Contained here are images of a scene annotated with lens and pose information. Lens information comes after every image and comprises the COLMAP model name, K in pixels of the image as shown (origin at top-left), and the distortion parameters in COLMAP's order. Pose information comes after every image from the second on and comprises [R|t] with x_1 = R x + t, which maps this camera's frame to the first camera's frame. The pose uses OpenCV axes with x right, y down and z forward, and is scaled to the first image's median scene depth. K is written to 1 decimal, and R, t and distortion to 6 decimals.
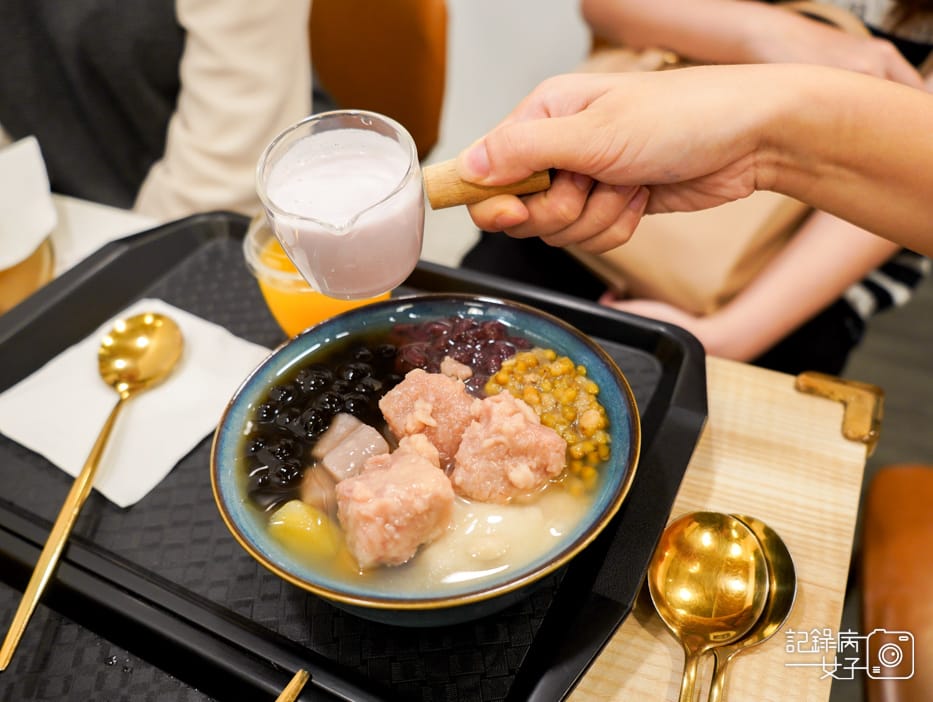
lens RADIAL K [[842.1, 0, 466.5], [0, 842.1, 351.0], [0, 0, 1]] dist [-0.009591, 0.002261]
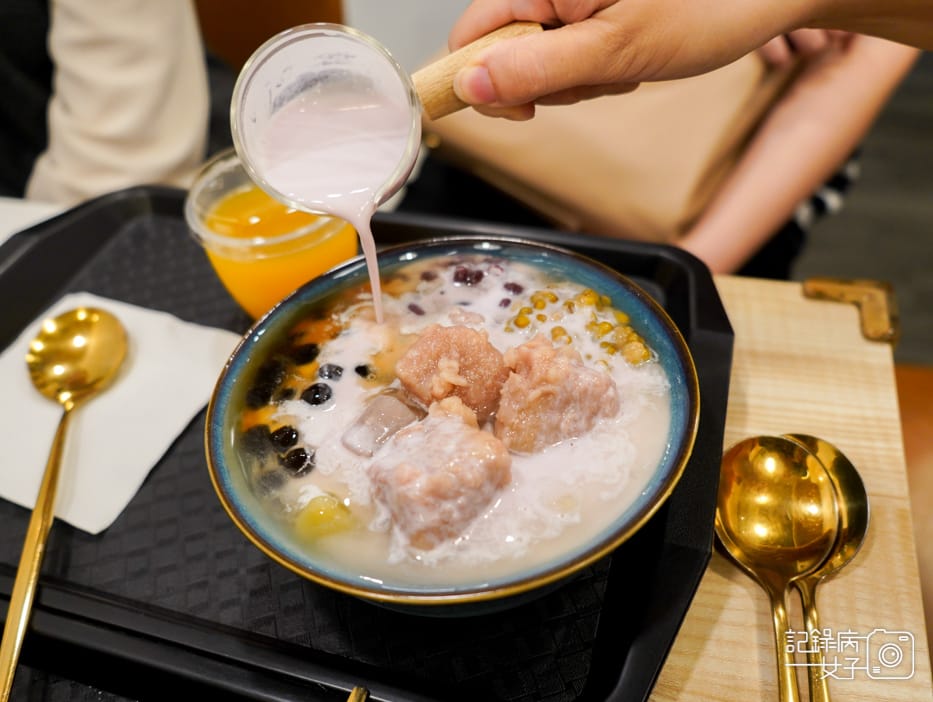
lens RADIAL K [[834.0, 0, 466.5], [0, 834.0, 351.0], [0, 0, 1]] dist [-0.020243, 0.012407]
pose [[0.983806, -0.136924, 0.115664, -0.121417], [0.131870, 0.989989, 0.050311, 0.010393], [-0.121395, -0.034244, 0.992013, 0.138750]]
